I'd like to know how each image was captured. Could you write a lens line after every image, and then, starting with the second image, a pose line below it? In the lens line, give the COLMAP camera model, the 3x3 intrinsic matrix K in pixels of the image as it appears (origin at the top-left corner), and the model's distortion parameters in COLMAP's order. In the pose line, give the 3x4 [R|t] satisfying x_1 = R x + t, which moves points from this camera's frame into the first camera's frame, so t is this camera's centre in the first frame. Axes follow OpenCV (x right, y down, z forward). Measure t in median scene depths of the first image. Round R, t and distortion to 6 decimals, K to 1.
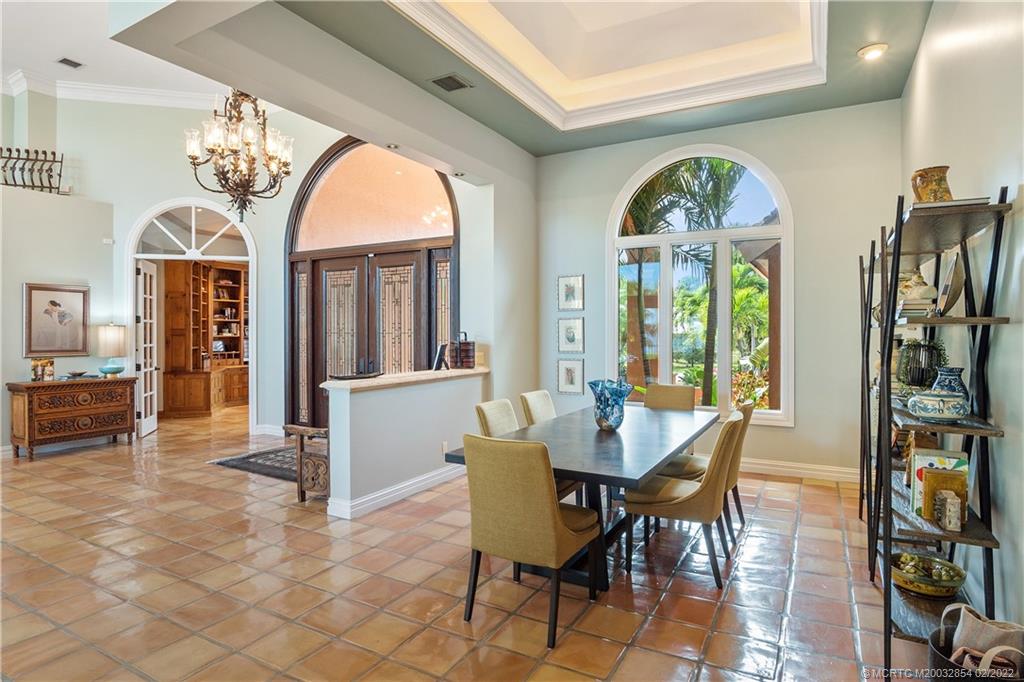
lens RADIAL K [[554.8, 0, 513.2], [0, 554.8, 335.3], [0, 0, 1]] dist [0.004298, 0.000431]
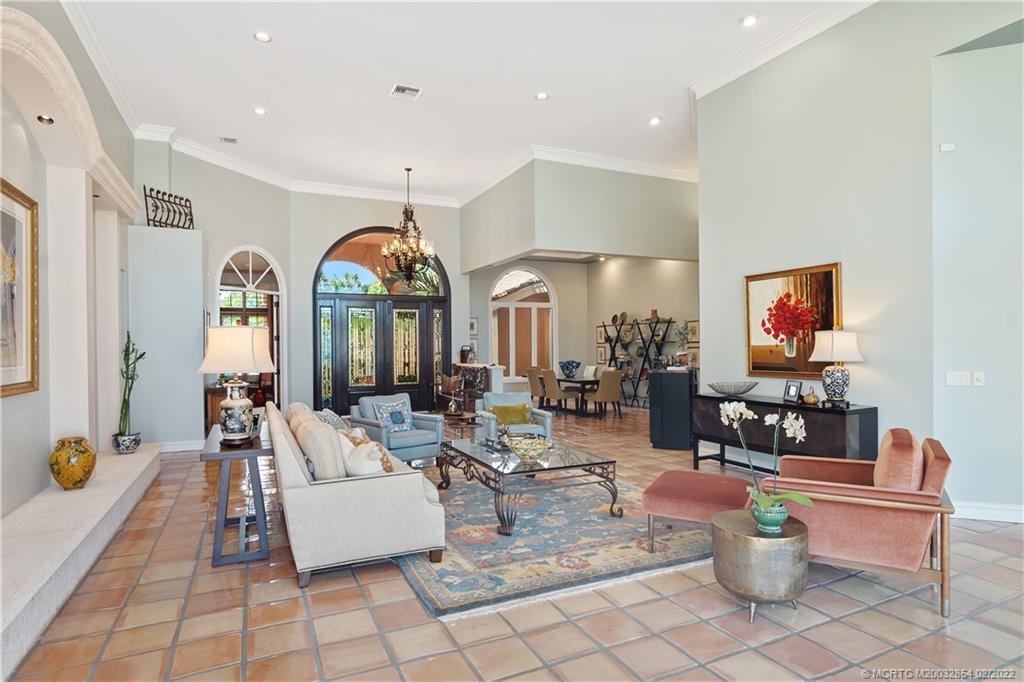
lens RADIAL K [[554.8, 0, 510.6], [0, 554.8, 343.4], [0, 0, 1]] dist [0.004298, 0.000431]
pose [[0.581082, -0.002439, 0.813842, -1.369771], [0.017084, 0.999812, -0.009202, 0.004355], [-0.813666, 0.019251, 0.581014, -0.246176]]
